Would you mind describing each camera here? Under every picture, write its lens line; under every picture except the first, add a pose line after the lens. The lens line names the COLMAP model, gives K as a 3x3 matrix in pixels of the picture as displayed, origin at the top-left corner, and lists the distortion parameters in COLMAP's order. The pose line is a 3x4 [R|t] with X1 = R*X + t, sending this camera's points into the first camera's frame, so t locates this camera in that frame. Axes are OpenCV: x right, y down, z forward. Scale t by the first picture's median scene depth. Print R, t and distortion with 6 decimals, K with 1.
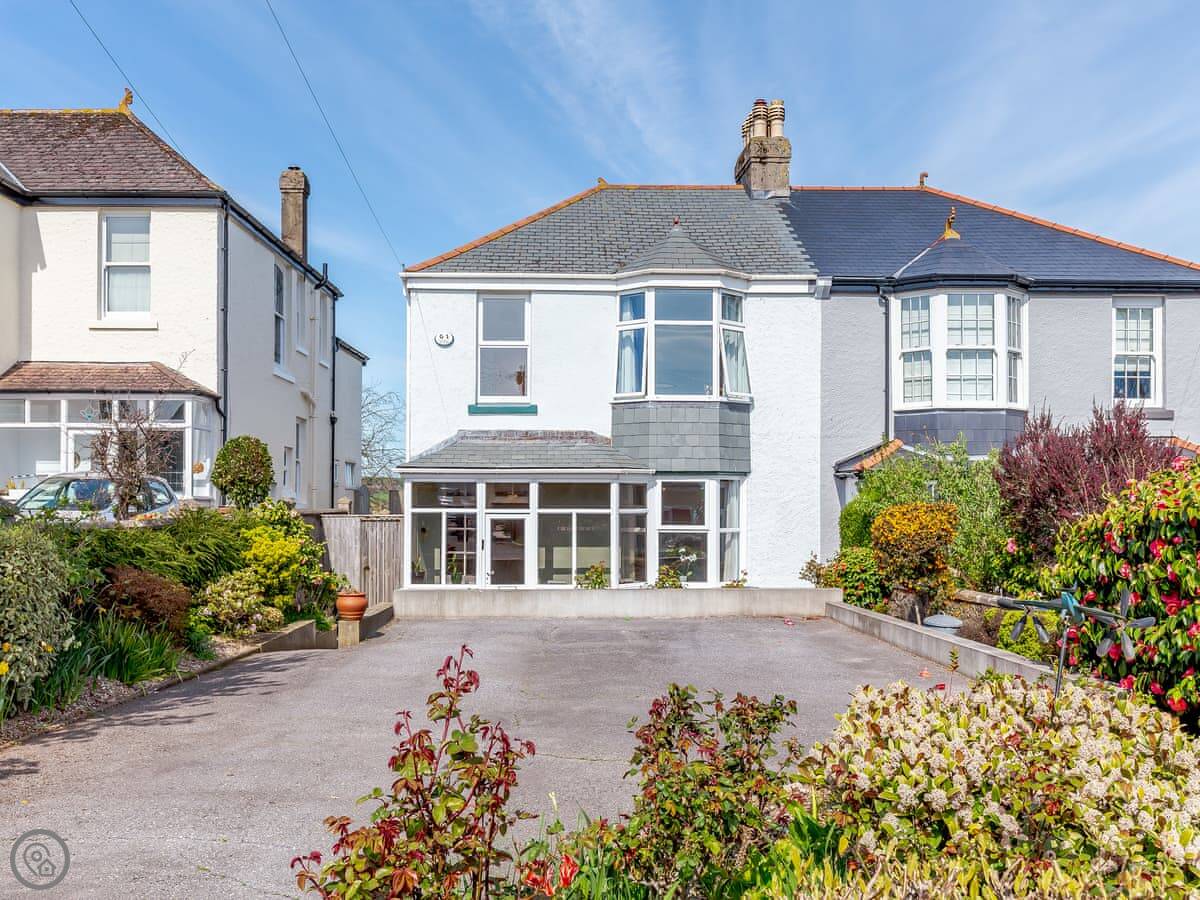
lens RADIAL K [[973.0, 0, 600.9], [0, 973.0, 451.4], [0, 0, 1]] dist [0.011849, 0.001329]
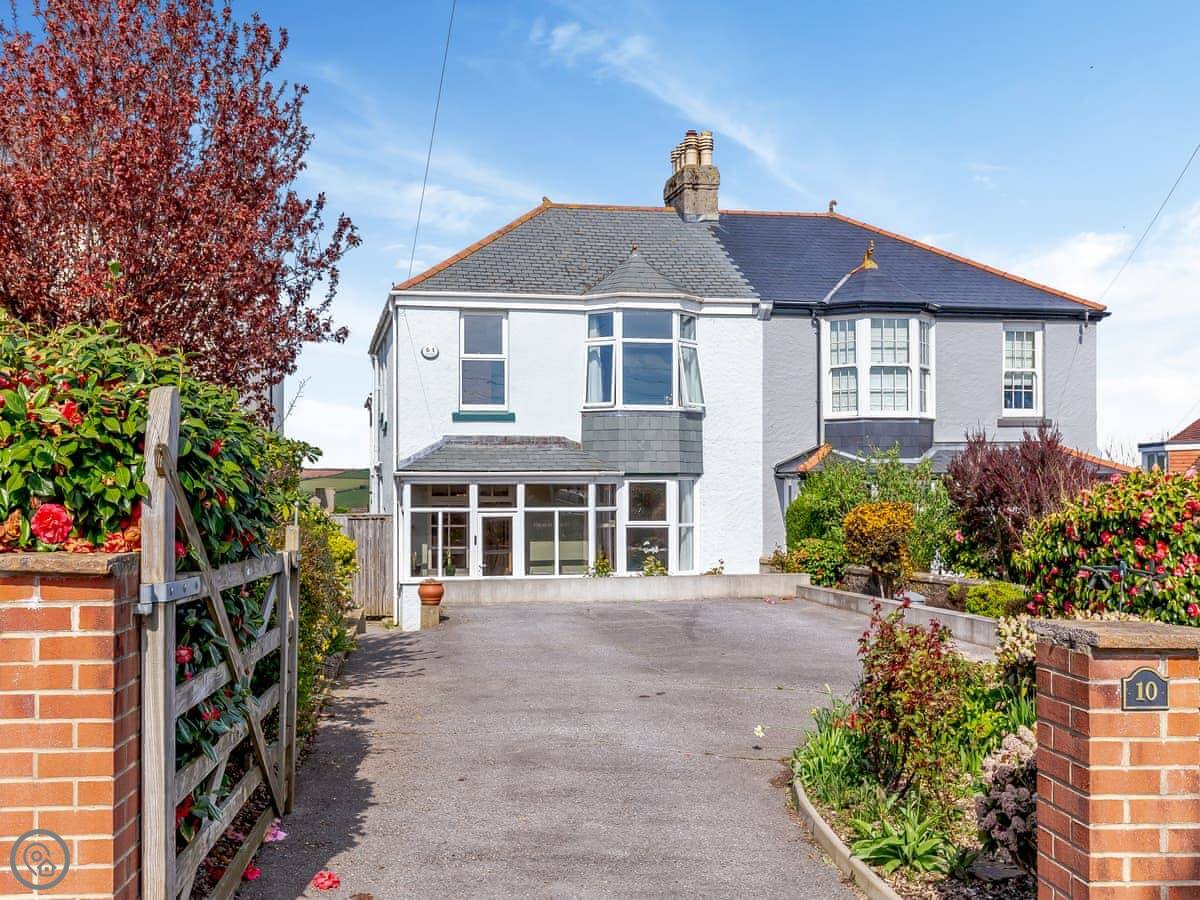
lens RADIAL K [[973.0, 0, 598.8], [0, 973.0, 449.3], [0, 0, 1]] dist [0.011849, 0.001329]
pose [[0.992397, 0.000148, 0.123075, -0.107475], [-0.000667, 0.999991, 0.004176, -0.011318], [-0.123073, -0.004227, 0.992389, -0.106021]]
